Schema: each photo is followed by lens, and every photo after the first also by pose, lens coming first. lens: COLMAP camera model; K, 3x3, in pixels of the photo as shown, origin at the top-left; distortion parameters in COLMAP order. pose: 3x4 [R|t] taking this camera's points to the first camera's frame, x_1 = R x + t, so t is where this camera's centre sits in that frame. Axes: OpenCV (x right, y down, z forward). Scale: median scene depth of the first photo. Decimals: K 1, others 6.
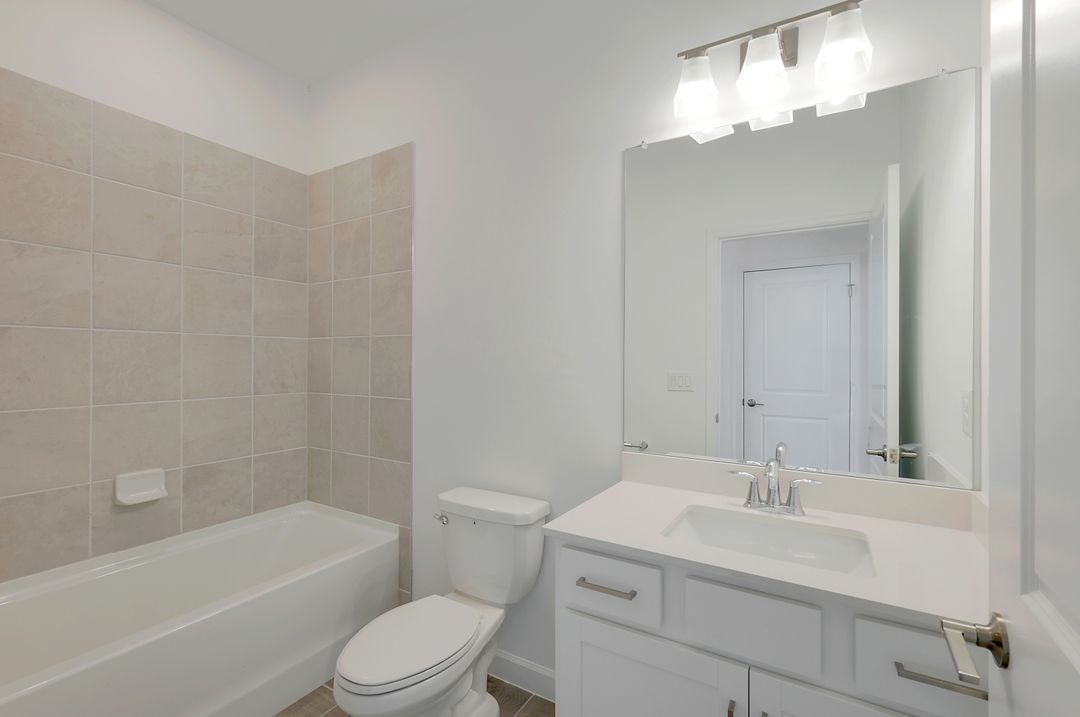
lens RADIAL K [[474.4, 0, 541.2], [0, 474.4, 360.3], [0, 0, 1]] dist [0.002516, 0.000274]
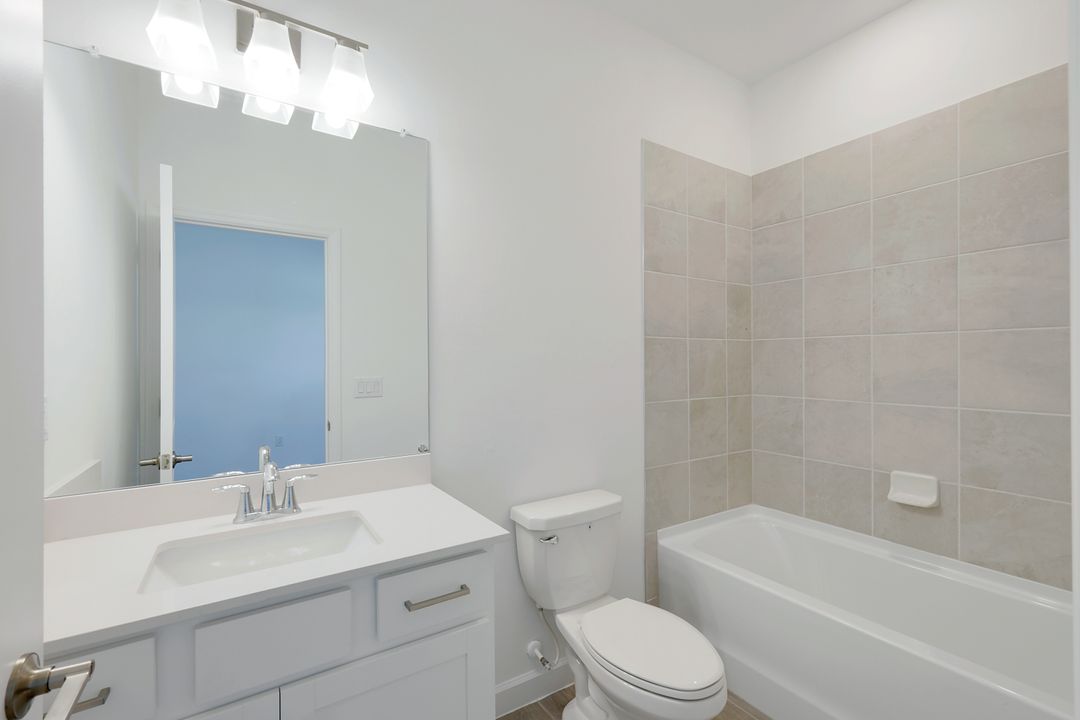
lens RADIAL K [[466.0, 0, 535.9], [0, 466.0, 355.8], [0, 0, 1]] dist [0.050100, -0.000030]
pose [[0.466266, -0.004579, 0.884632, -0.141031], [0.013012, 0.999914, -0.001683, -0.002058], [-0.884549, 0.012296, 0.466286, 0.084759]]
